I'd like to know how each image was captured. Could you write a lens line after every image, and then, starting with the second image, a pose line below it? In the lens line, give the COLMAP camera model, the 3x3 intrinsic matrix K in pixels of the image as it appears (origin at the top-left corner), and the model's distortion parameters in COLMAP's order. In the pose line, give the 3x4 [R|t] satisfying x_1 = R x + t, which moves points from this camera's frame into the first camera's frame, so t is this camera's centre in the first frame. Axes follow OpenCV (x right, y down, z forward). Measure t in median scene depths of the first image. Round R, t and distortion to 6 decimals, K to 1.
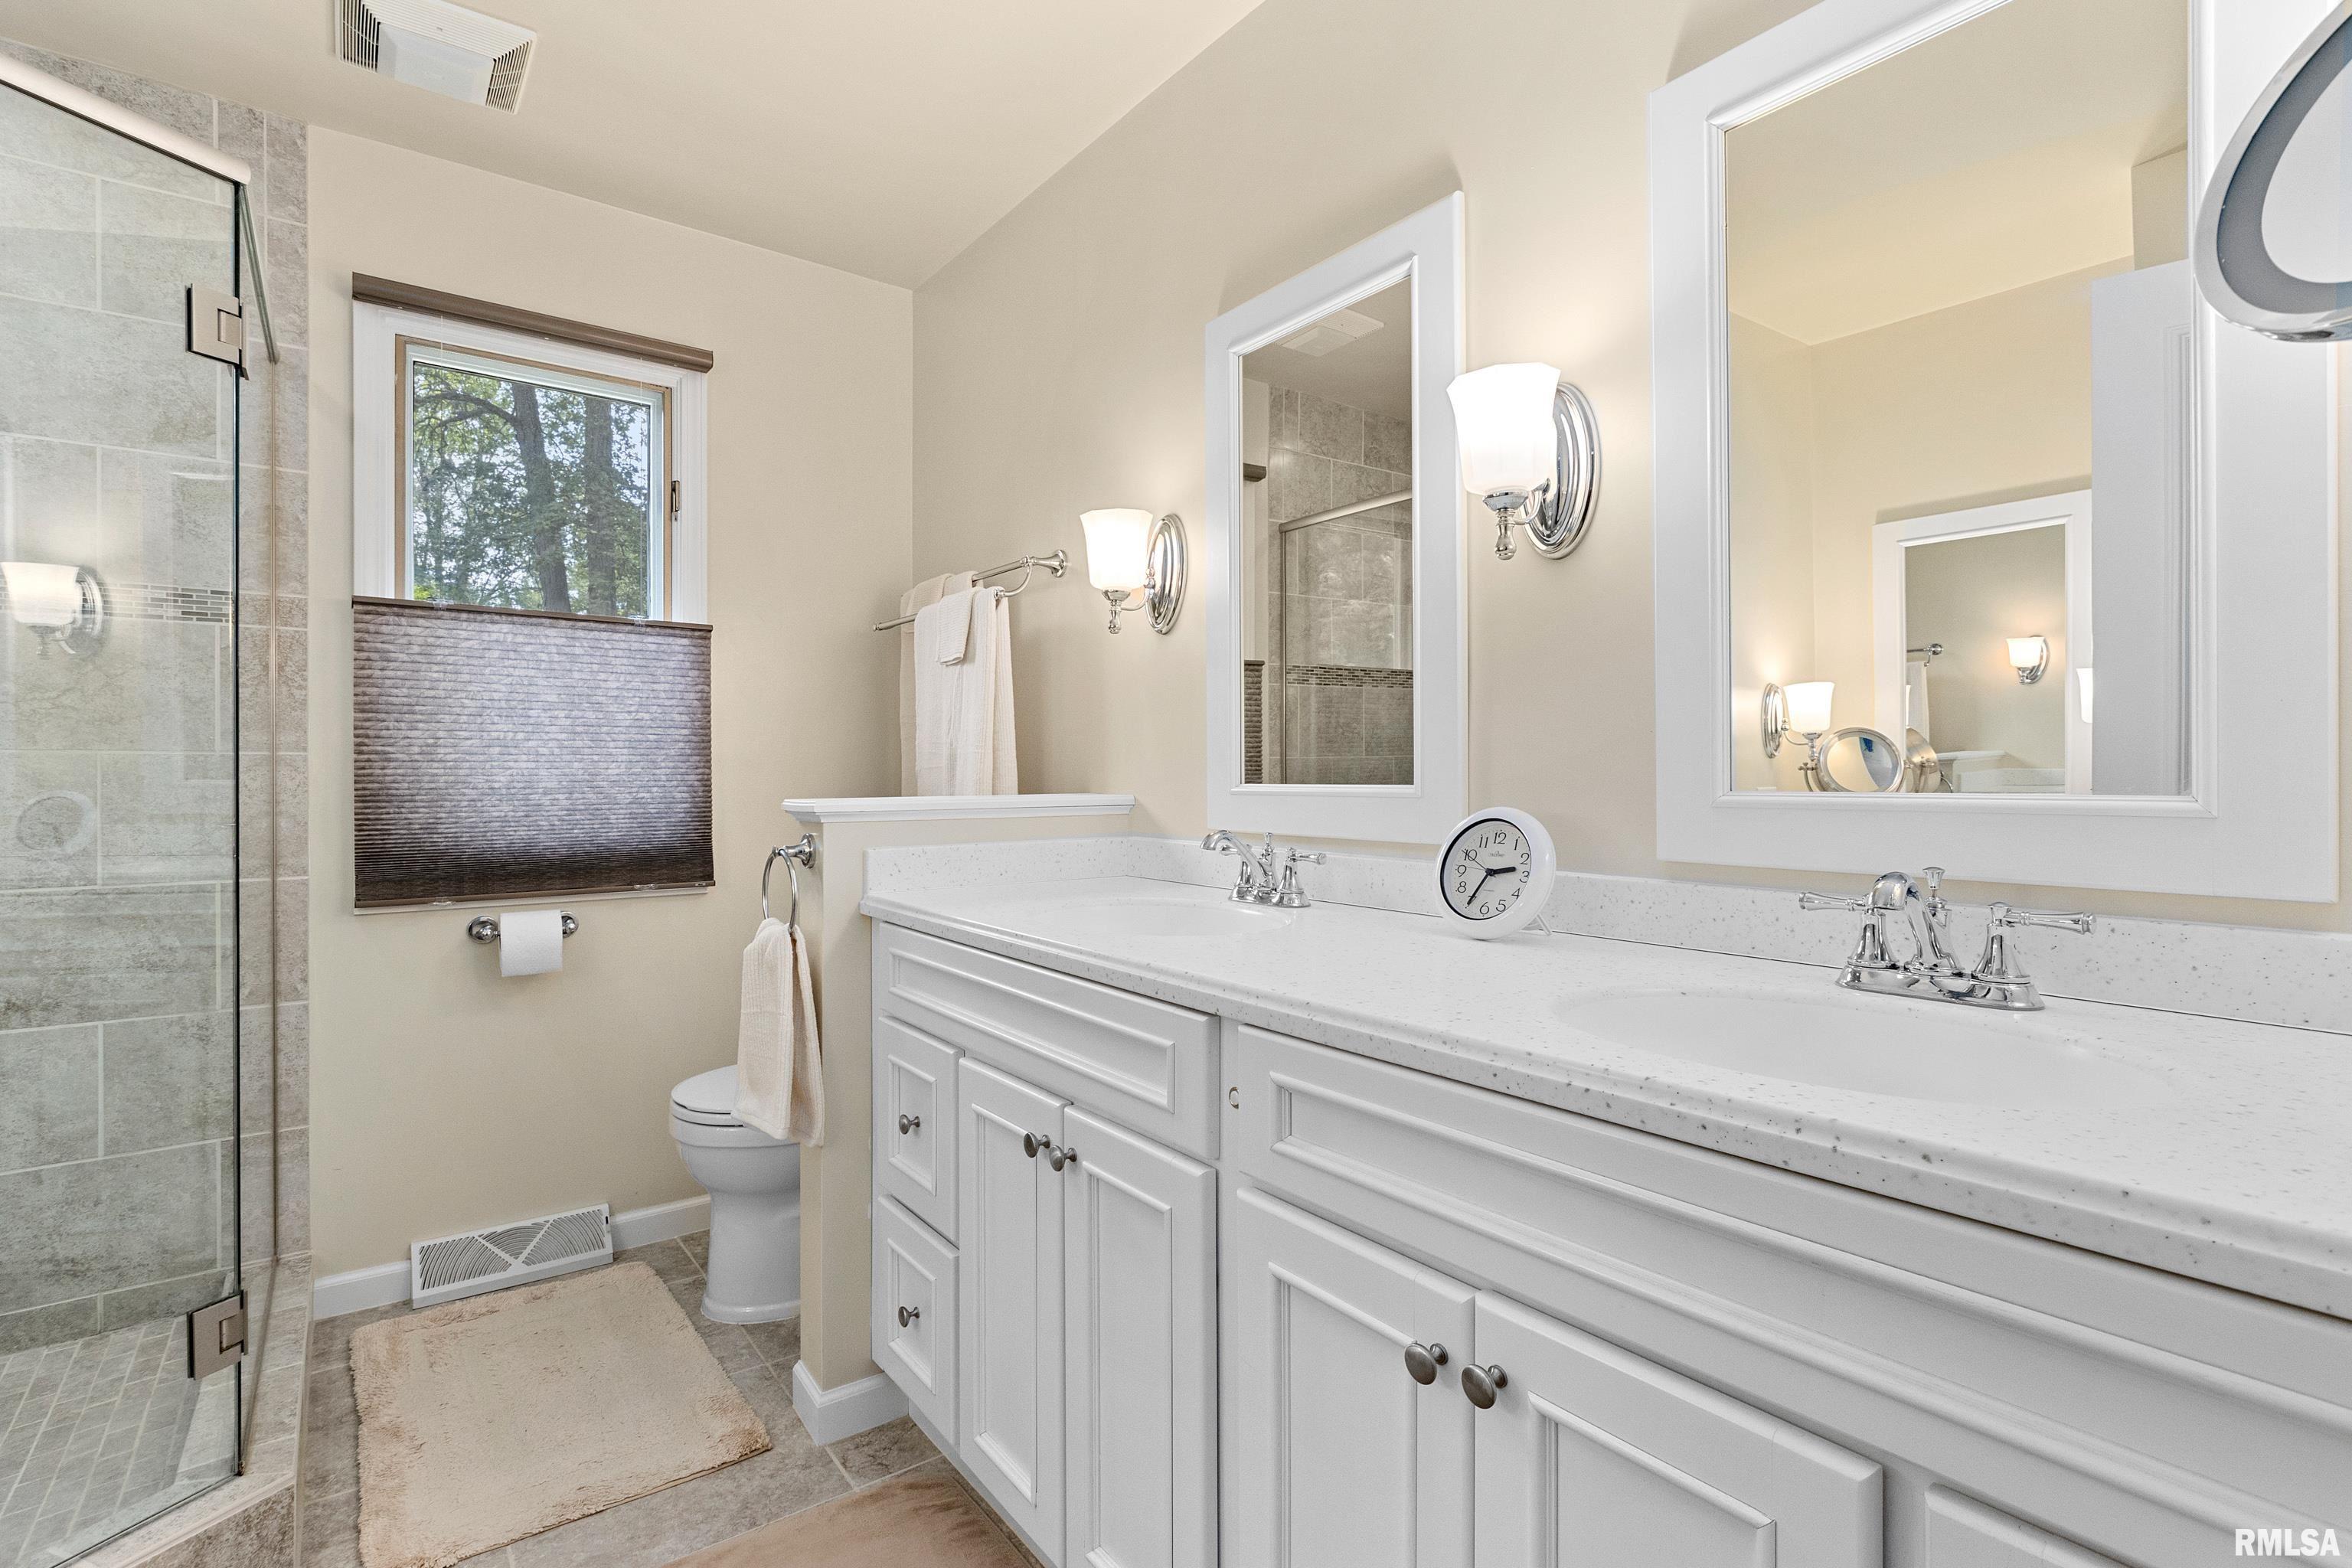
lens RADIAL K [[1102.0, 0, 1173.4], [0, 1102.0, 777.9], [0, 0, 1]] dist [-0.007355, 0.001608]
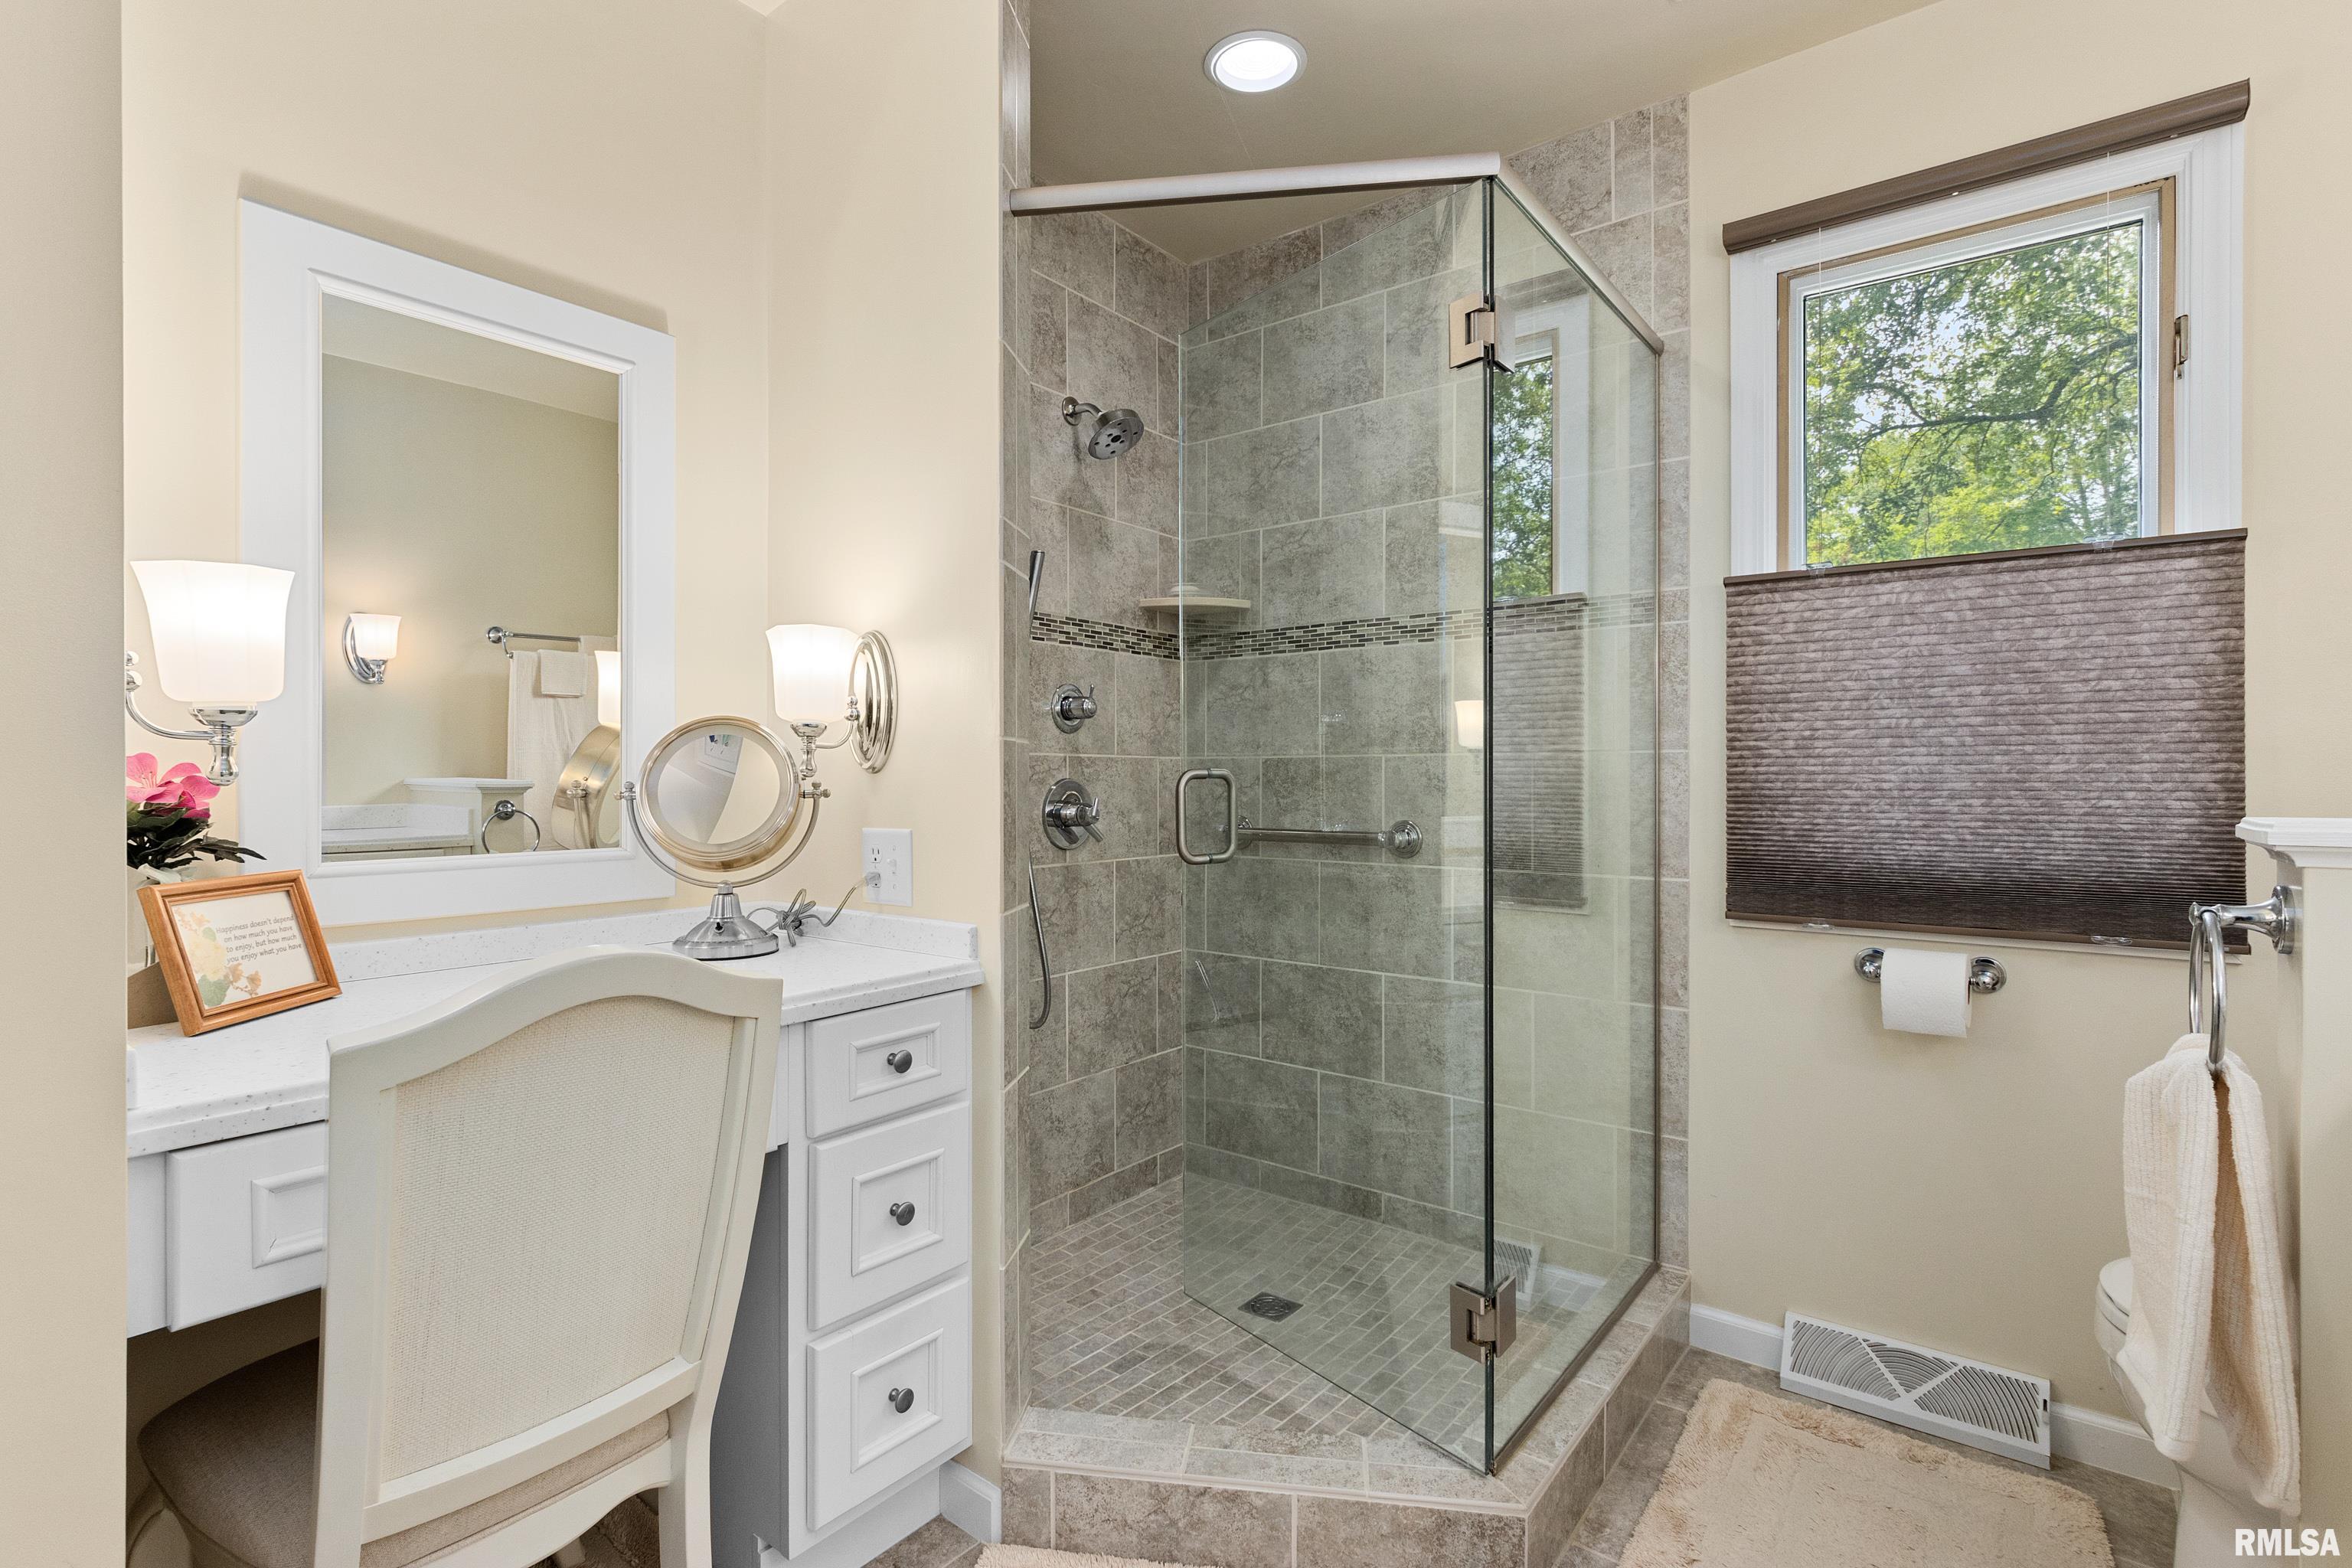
lens RADIAL K [[1102.0, 0, 1169.7], [0, 1102.0, 780.7], [0, 0, 1]] dist [-0.007355, 0.001608]
pose [[0.247092, 0.003501, -0.968986, 0.027324], [-0.003272, 0.999991, 0.002779, 0.002504], [0.968986, 0.002484, 0.247101, 0.309194]]
